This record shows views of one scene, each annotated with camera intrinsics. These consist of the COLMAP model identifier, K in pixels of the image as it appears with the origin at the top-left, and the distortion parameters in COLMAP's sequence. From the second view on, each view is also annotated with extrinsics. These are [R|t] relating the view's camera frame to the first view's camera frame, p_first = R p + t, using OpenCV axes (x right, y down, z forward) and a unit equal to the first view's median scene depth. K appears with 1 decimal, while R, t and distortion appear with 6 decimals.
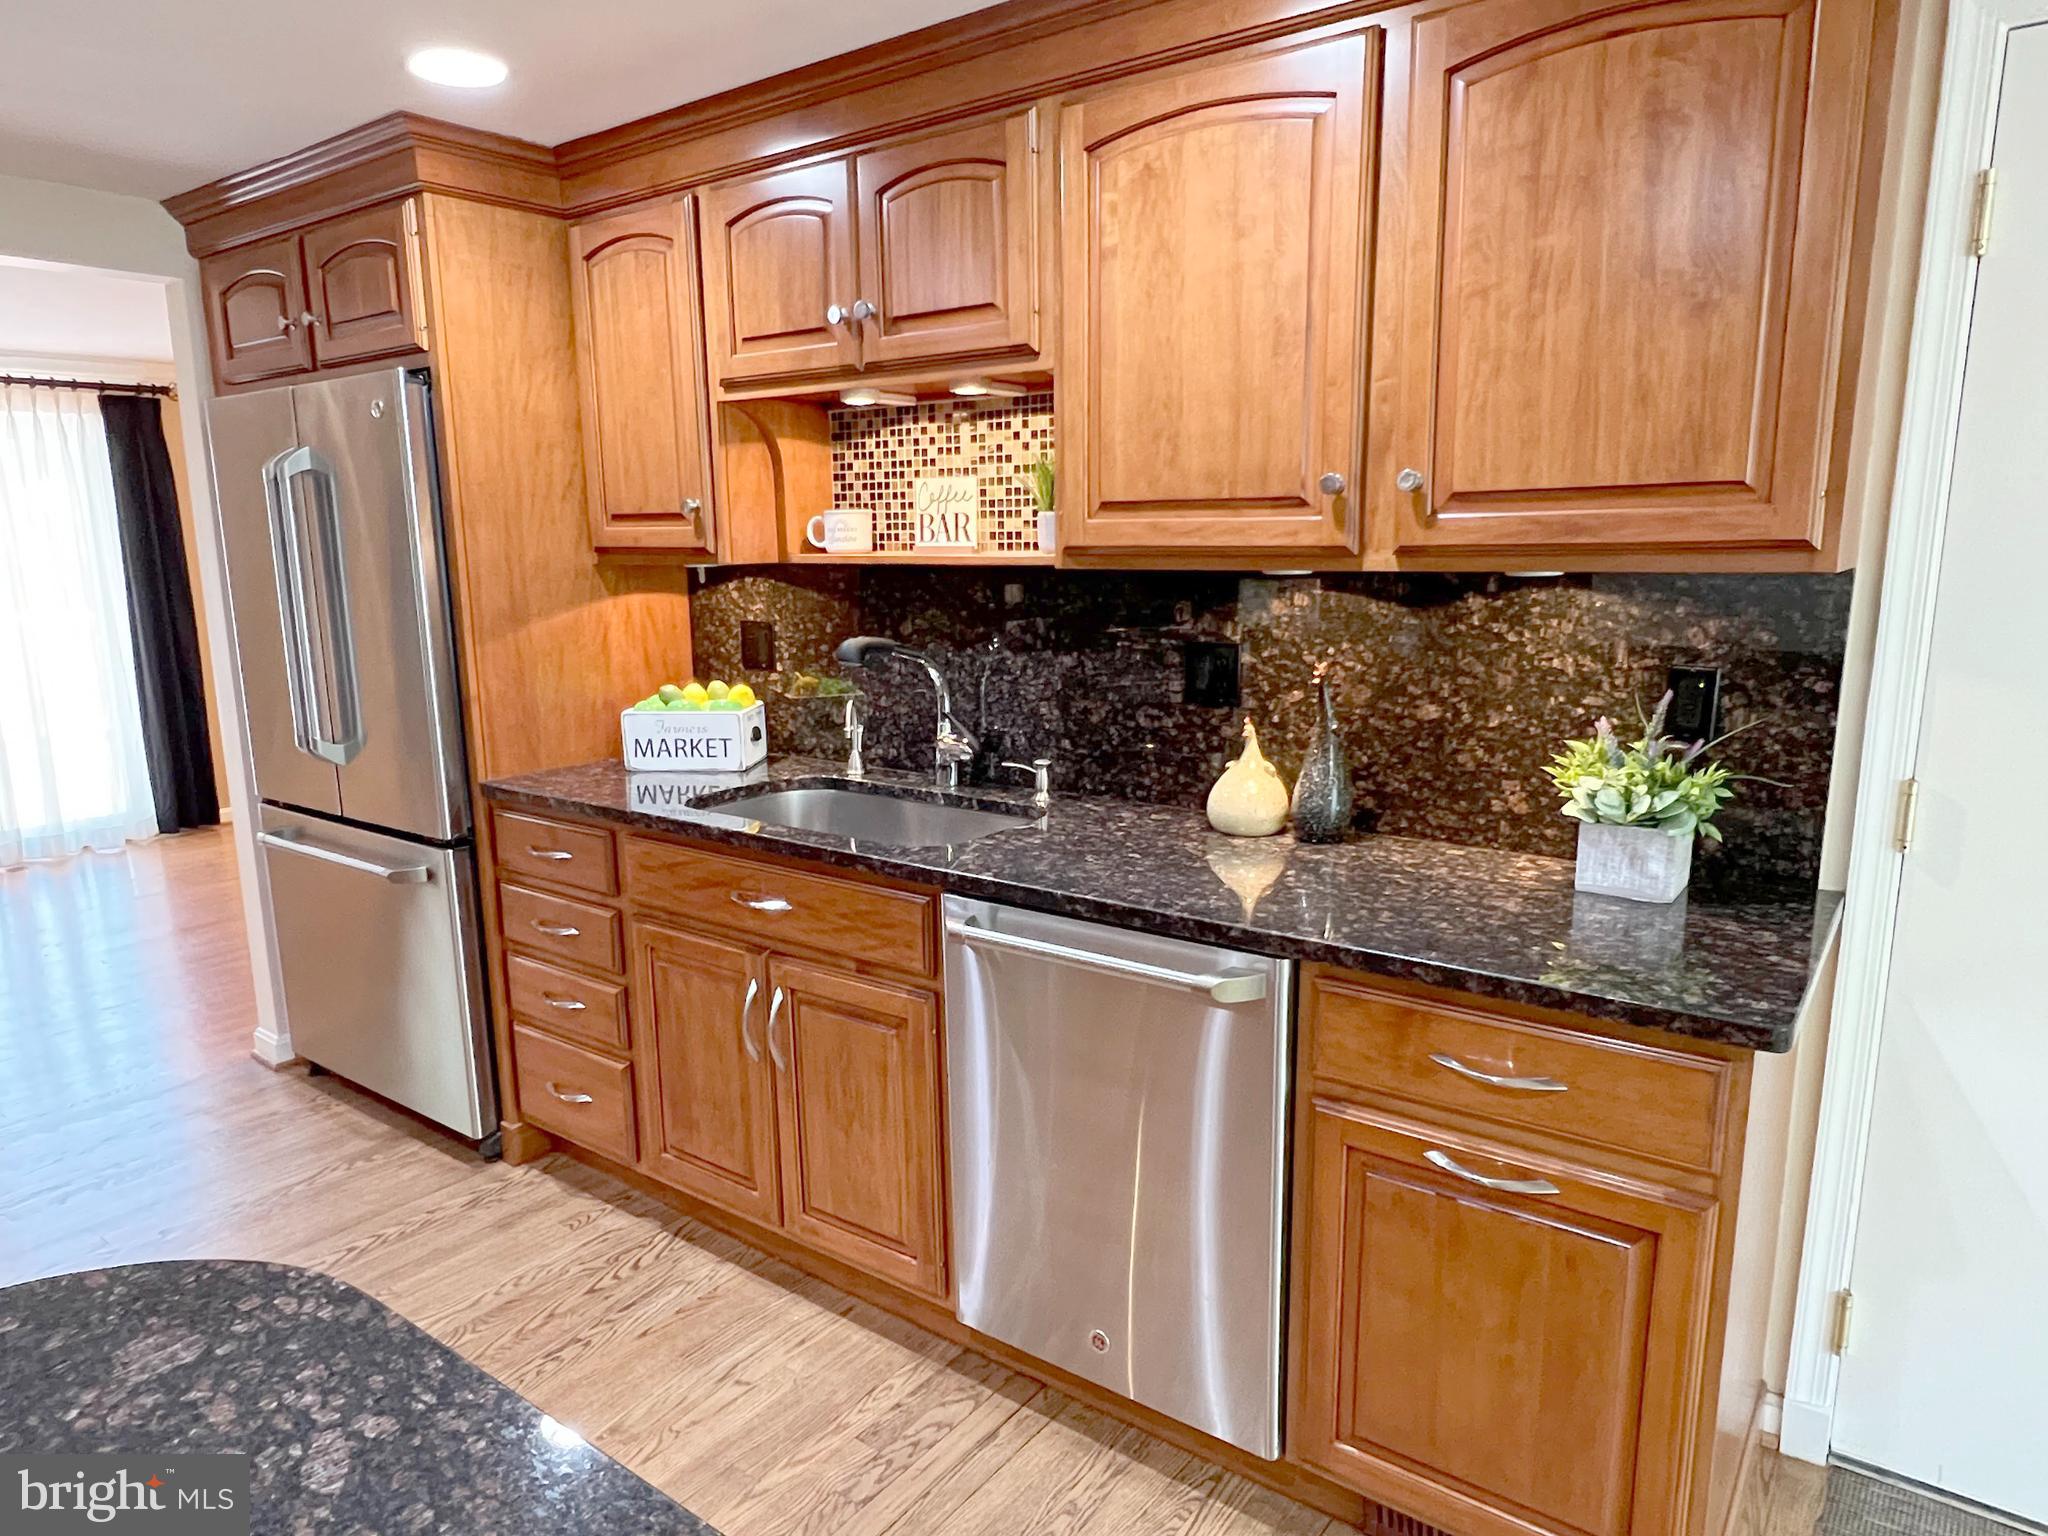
lens RADIAL K [[1279.9, 0, 1003.8], [0, 1279.9, 776.1], [0, 0, 1]] dist [0.005840, -0.001148]
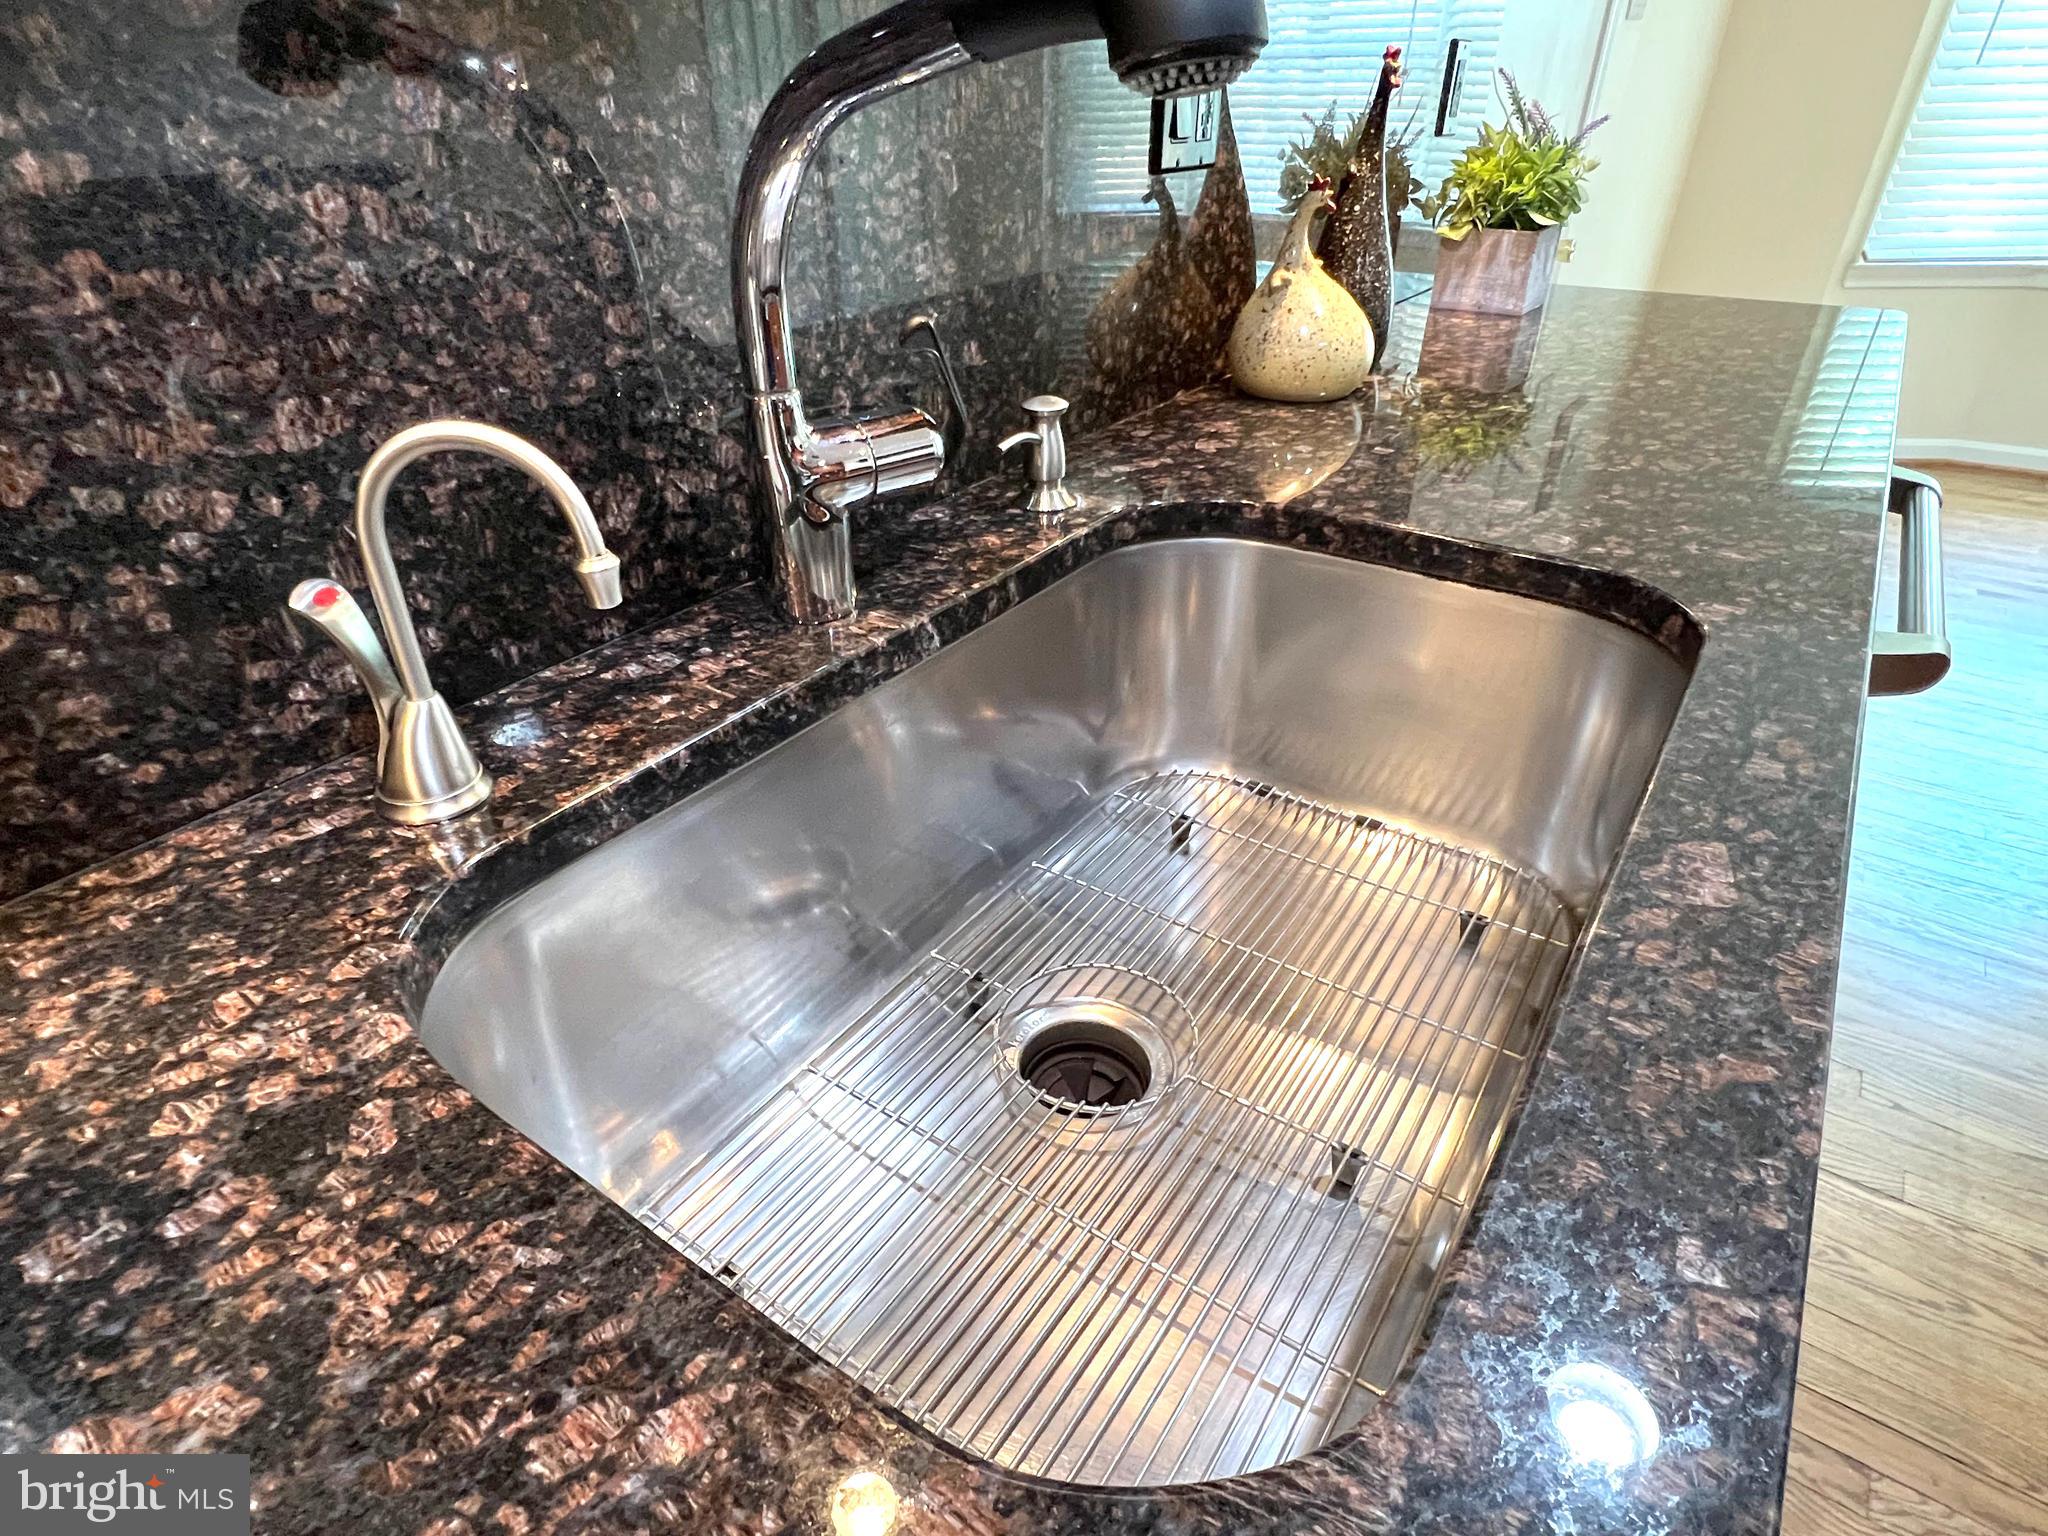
lens RADIAL K [[1109.0, 0, 1016.0], [0, 1109.0, 792.2], [0, 0, 1]] dist [0.001329, -0.000035]
pose [[-0.037957, -0.529497, 0.847462, -0.317844], [0.194955, 0.827853, 0.525977, -0.093400], [-0.980077, 0.185181, 0.071805, 1.046539]]
